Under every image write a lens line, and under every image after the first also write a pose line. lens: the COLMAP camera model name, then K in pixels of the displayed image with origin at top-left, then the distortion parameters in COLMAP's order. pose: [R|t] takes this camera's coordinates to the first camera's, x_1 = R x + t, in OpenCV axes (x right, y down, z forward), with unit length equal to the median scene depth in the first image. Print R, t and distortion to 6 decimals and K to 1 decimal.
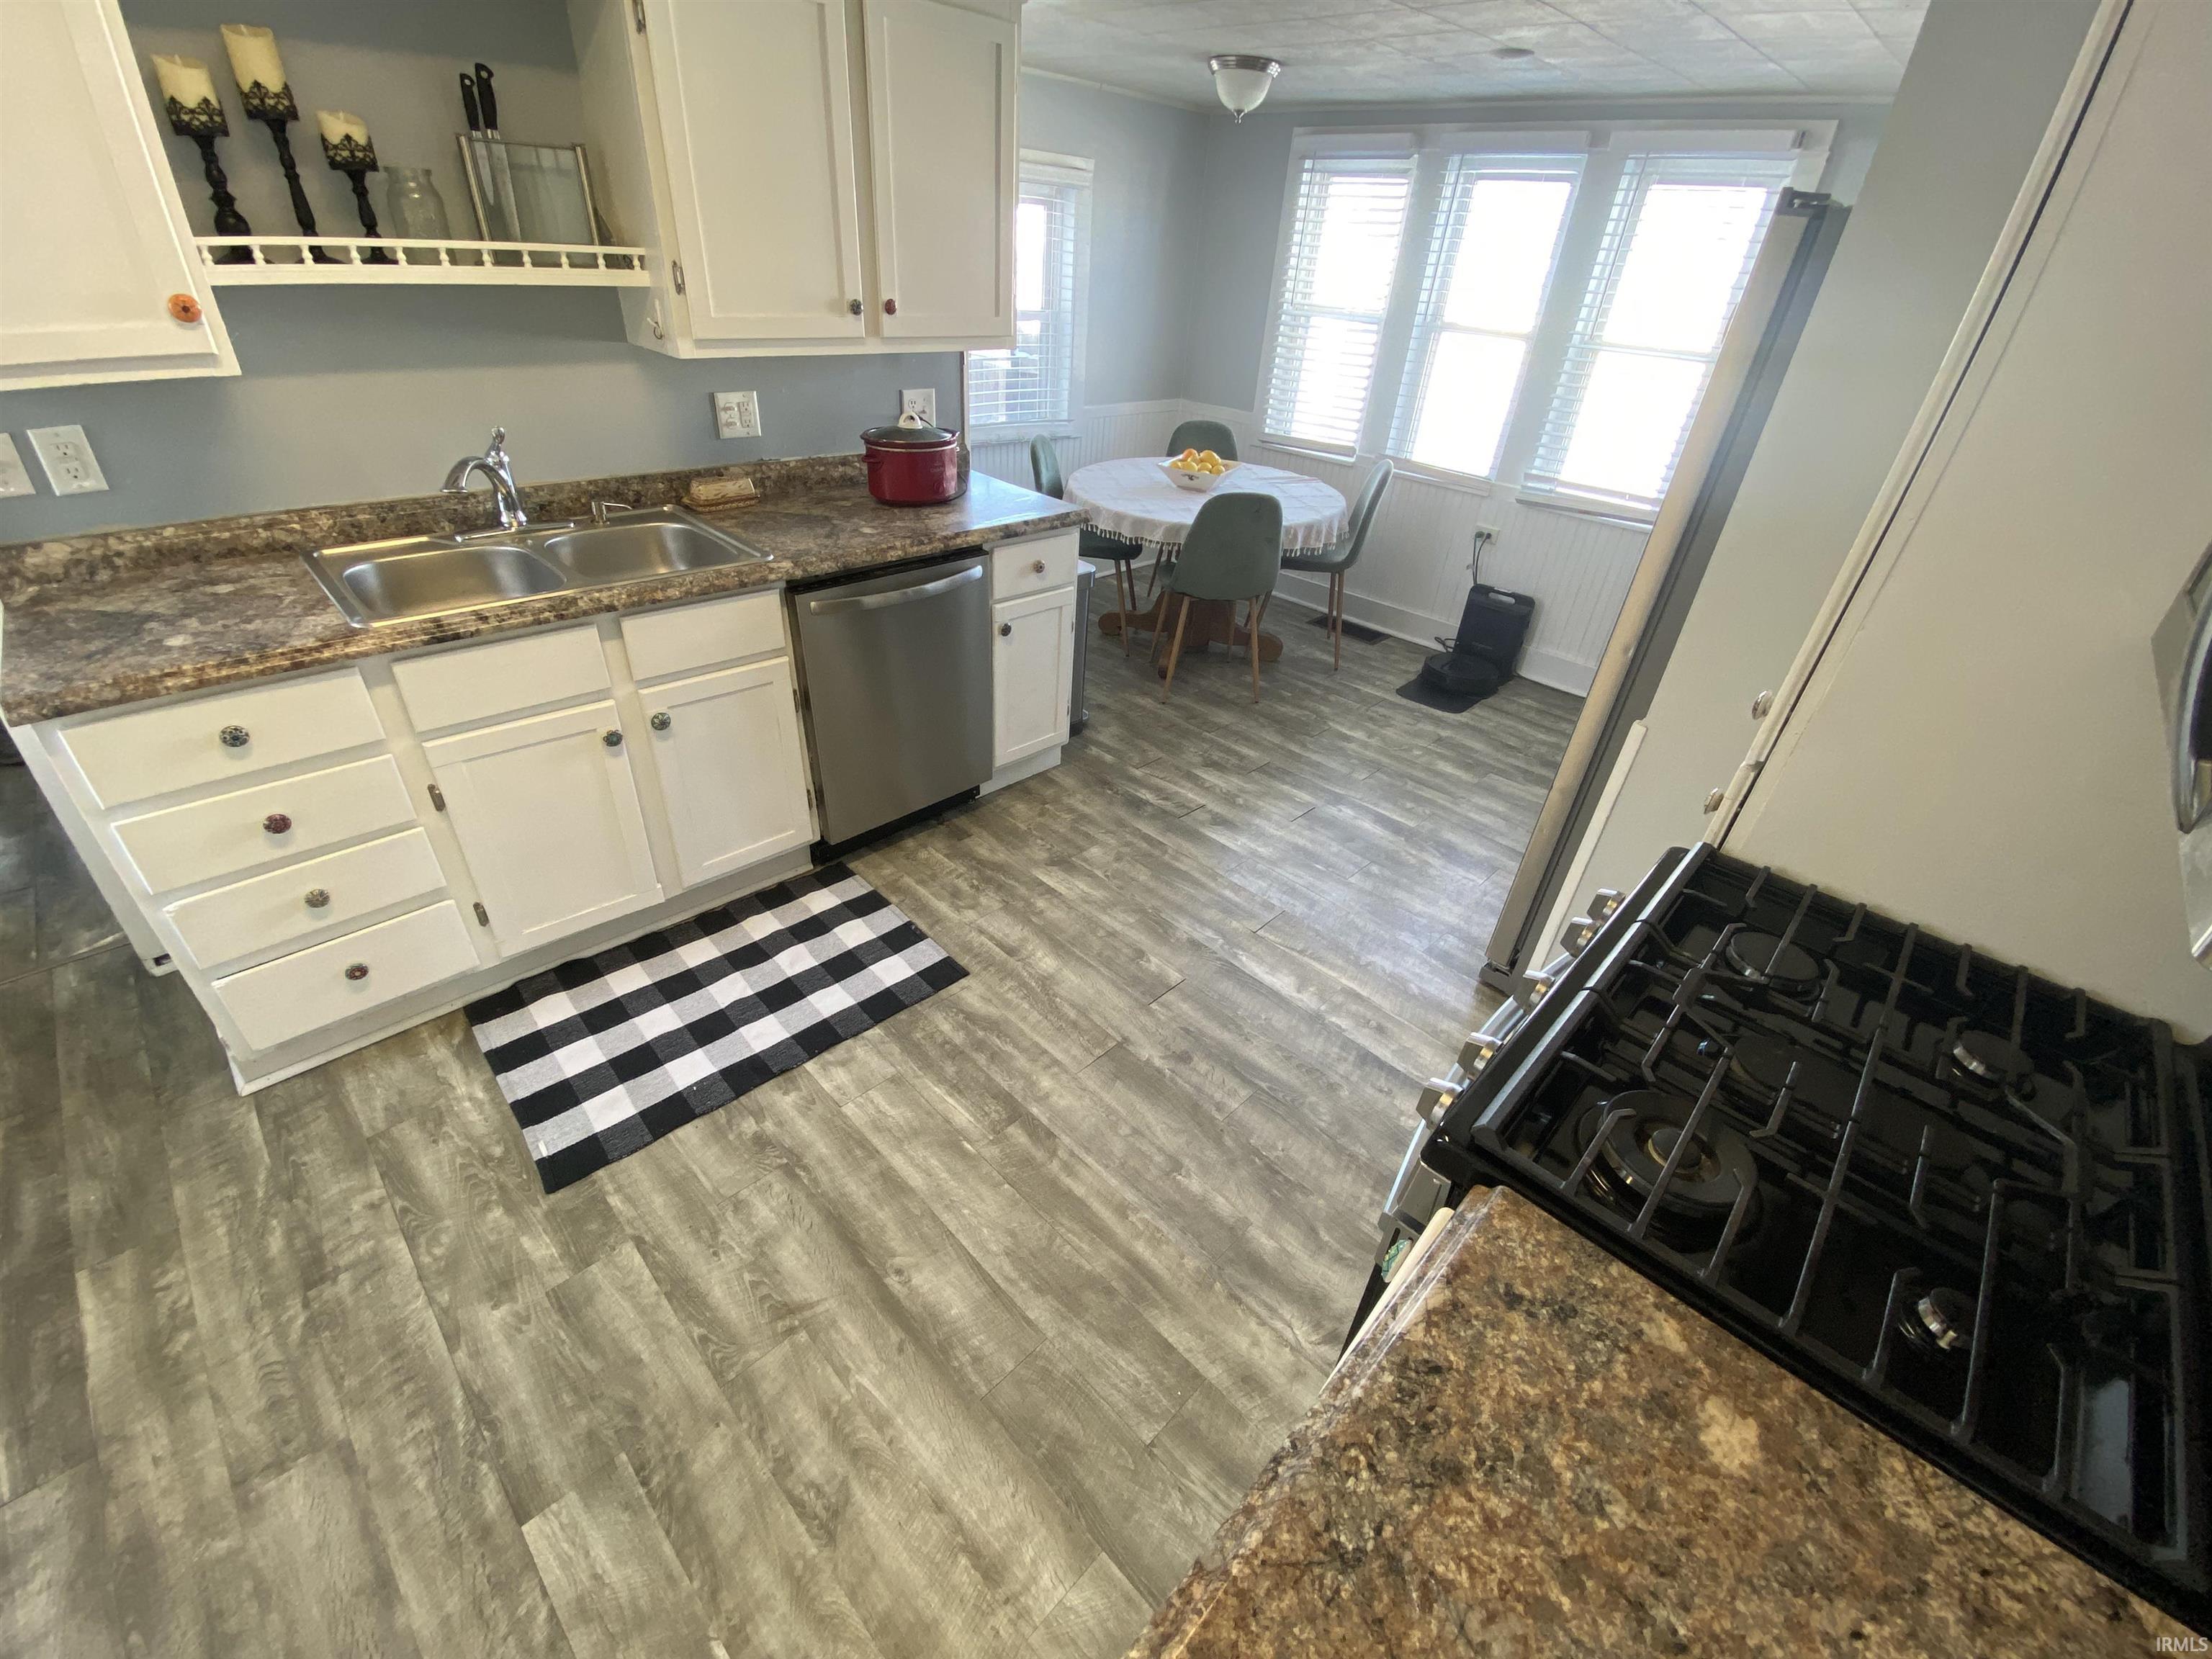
lens RADIAL K [[881.8, 0, 1109.4], [0, 881.8, 831.6], [0, 0, 1]] dist [0.025269, -0.024315]
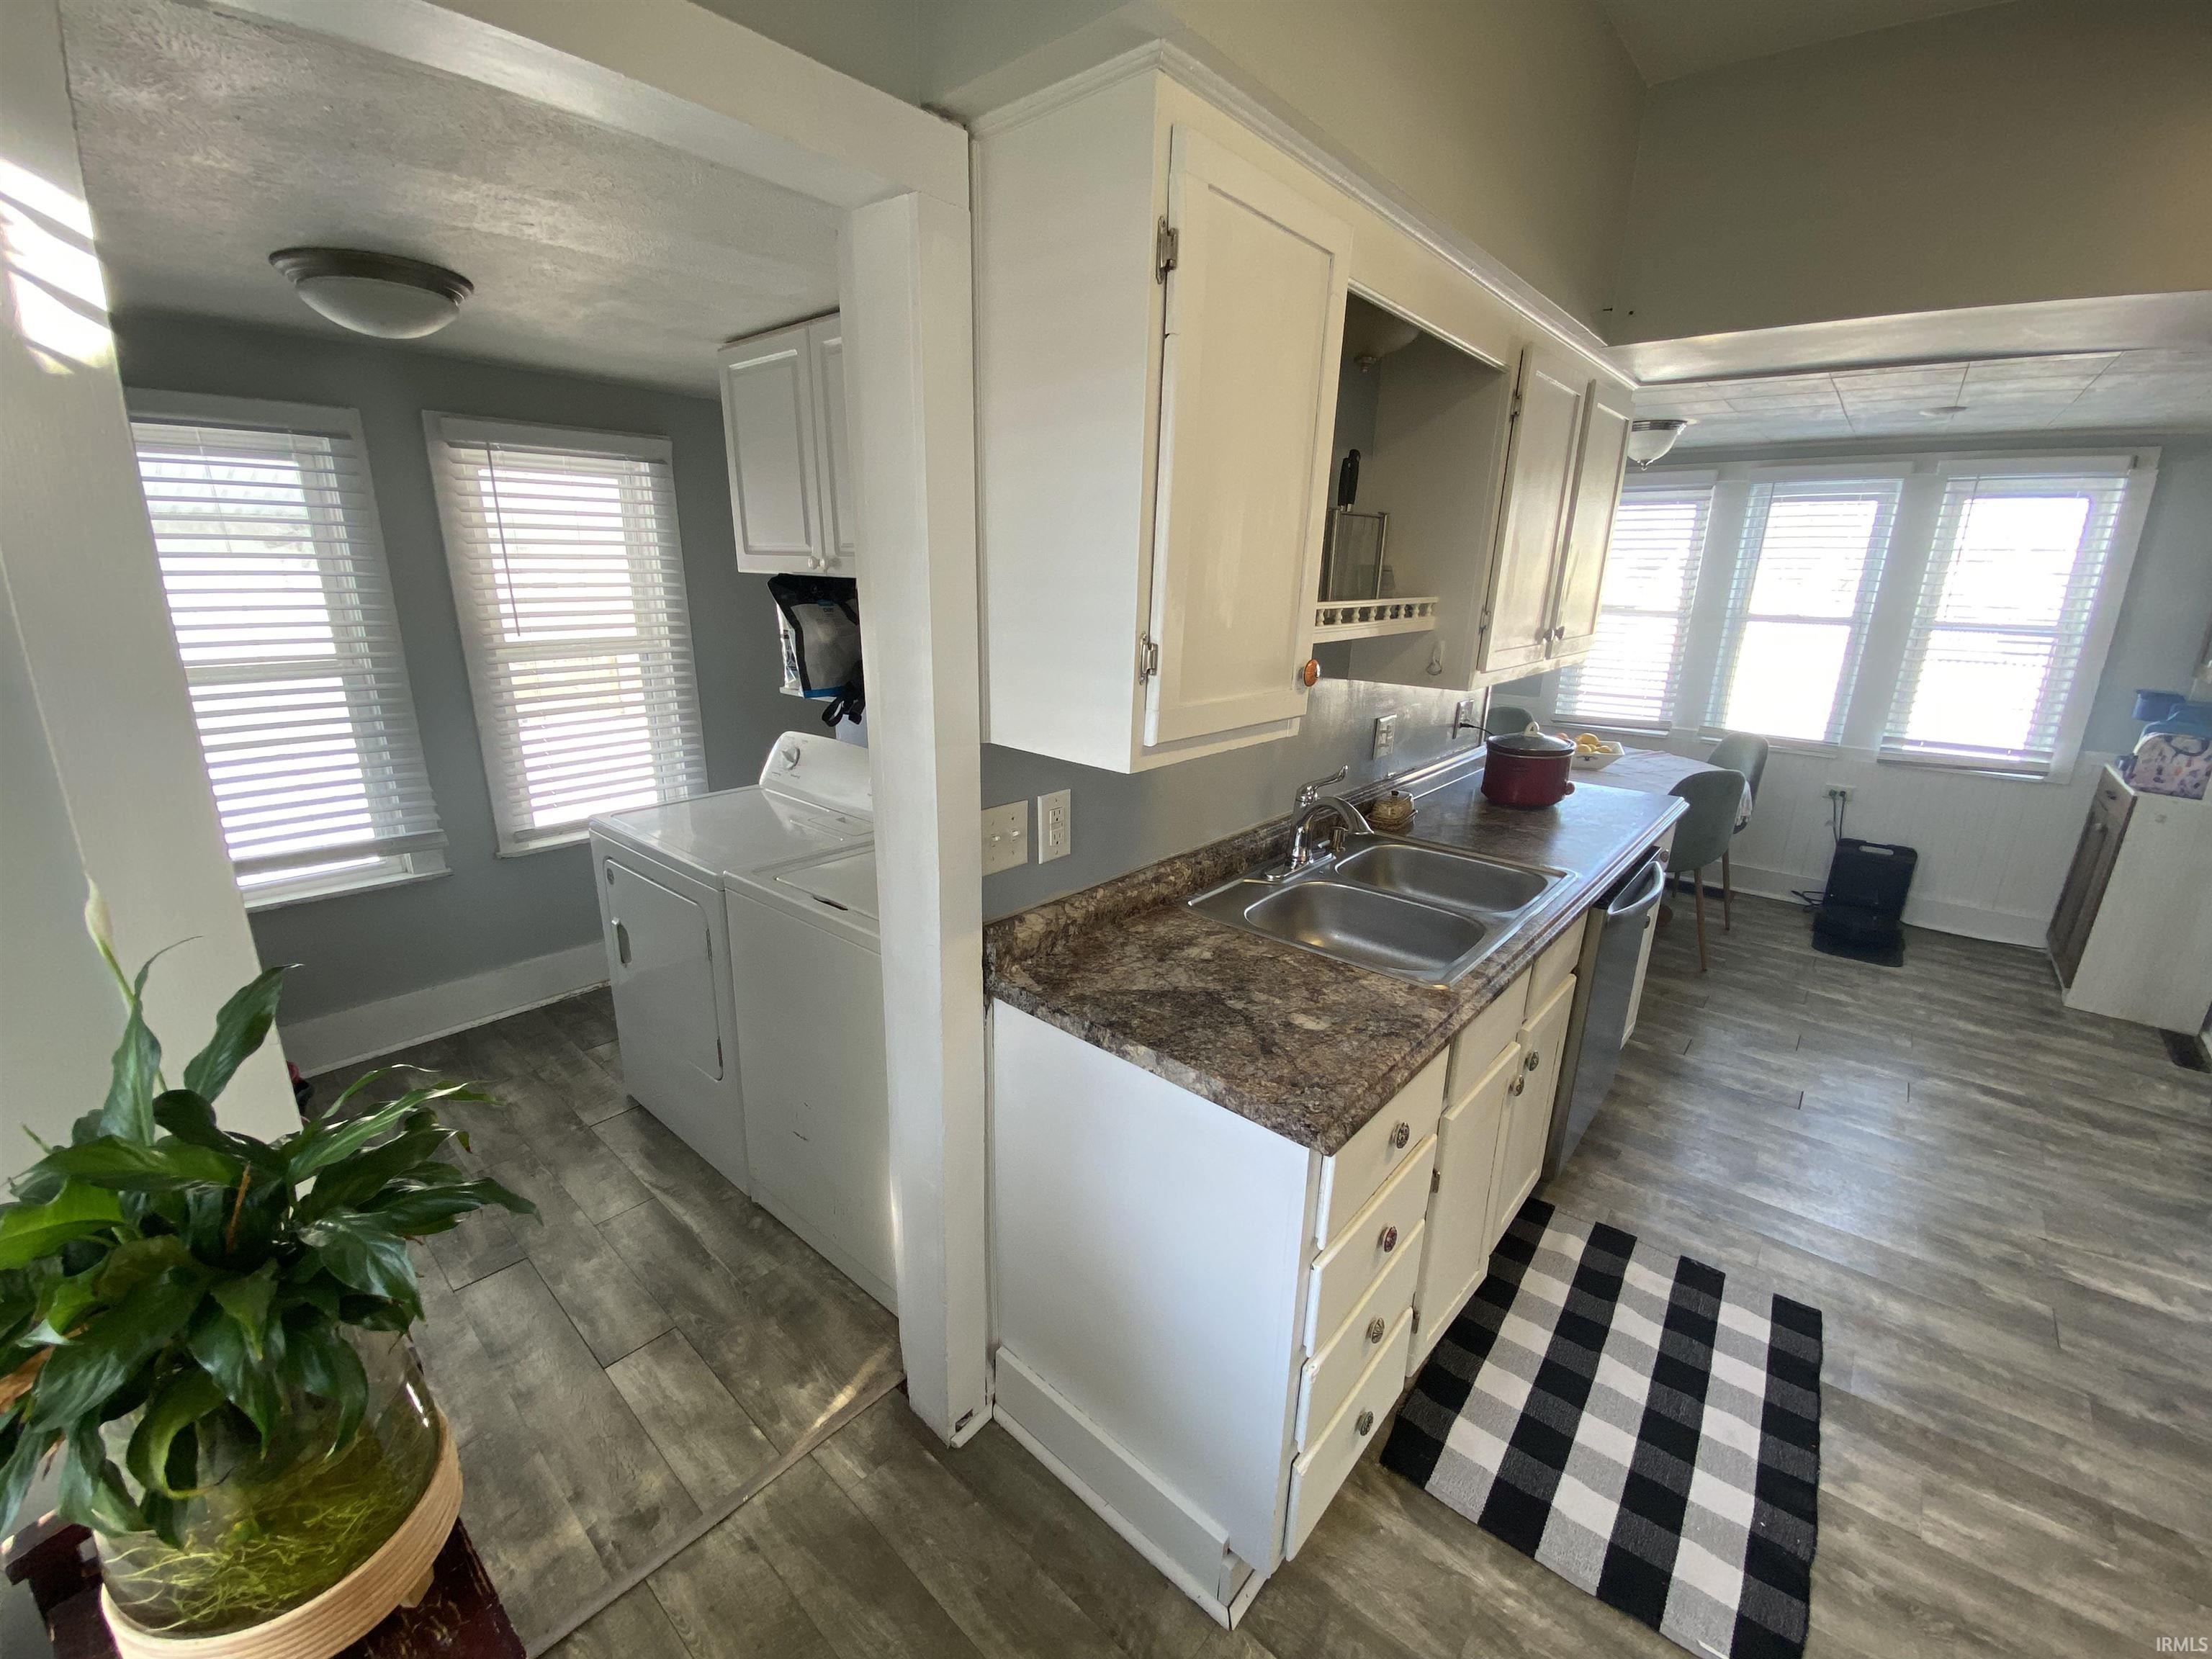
lens RADIAL K [[881.8, 0, 1109.4], [0, 881.8, 831.6], [0, 0, 1]] dist [0.025269, -0.024315]
pose [[0.996549, -0.068034, 0.047553, -0.630453], [0.078893, 0.954417, -0.287862, -0.079336], [-0.025802, 0.290621, 0.956490, 0.058646]]
